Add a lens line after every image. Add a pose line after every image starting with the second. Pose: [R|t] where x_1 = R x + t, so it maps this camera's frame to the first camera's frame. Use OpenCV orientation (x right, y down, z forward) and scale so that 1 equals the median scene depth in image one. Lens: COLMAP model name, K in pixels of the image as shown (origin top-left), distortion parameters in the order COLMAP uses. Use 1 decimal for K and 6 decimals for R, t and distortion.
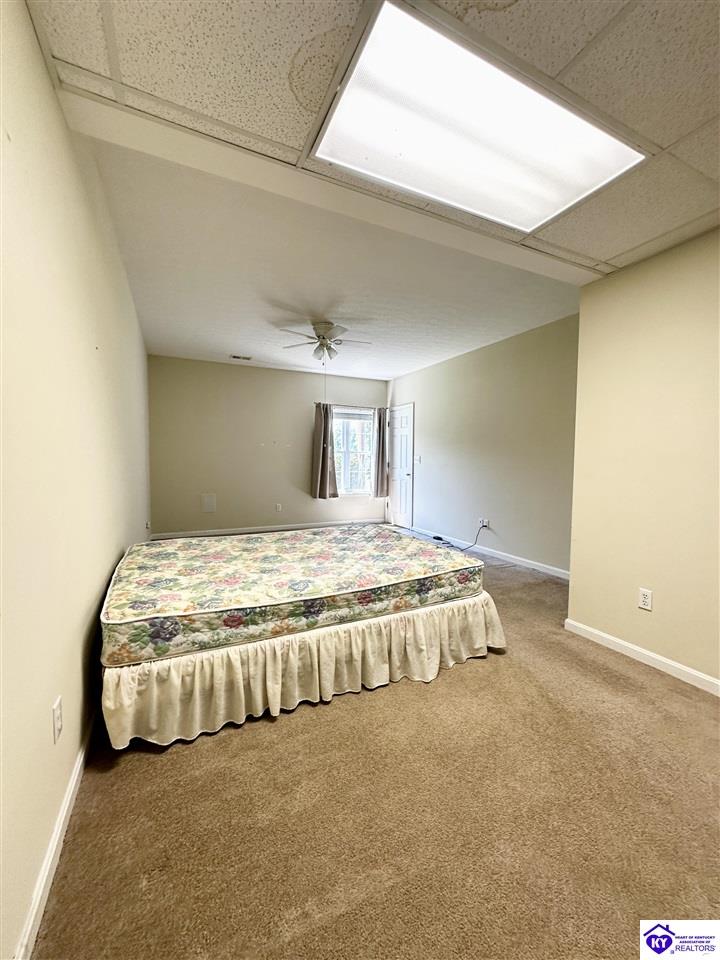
lens RADIAL K [[383.7, 0, 359.9], [0, 383.7, 480.7], [0, 0, 1]] dist [-0.003565, 0.000870]
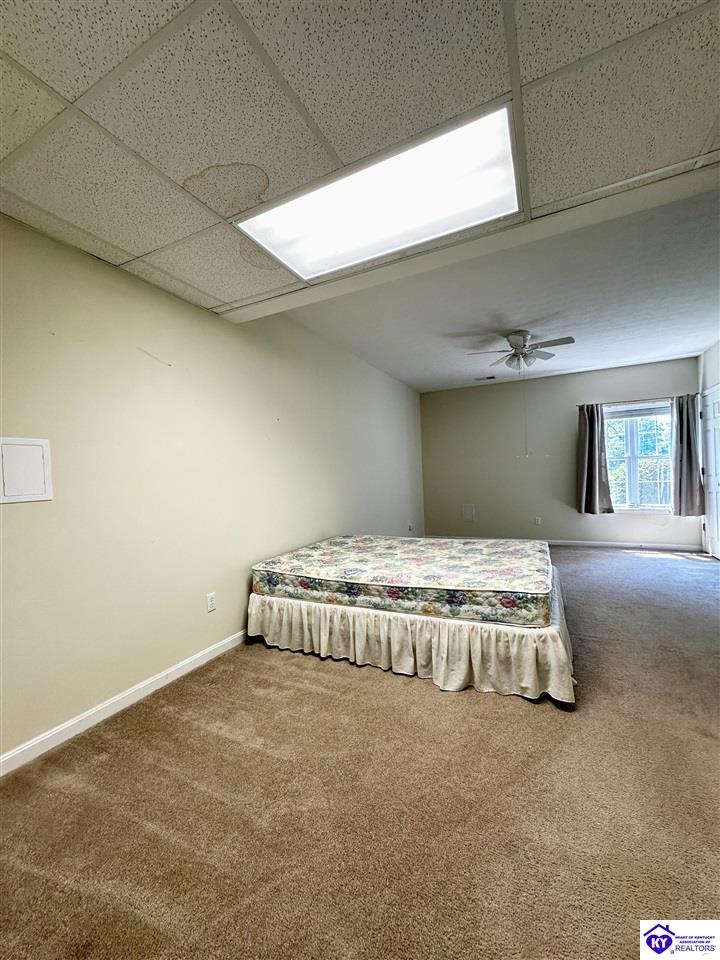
lens RADIAL K [[383.7, 0, 358.6], [0, 383.7, 481.1], [0, 0, 1]] dist [-0.003565, 0.000870]
pose [[0.611234, -0.022094, -0.791142, 0.874211], [-0.001501, 0.999576, -0.029075, -0.004776], [0.791449, 0.018959, 0.610942, 0.184362]]
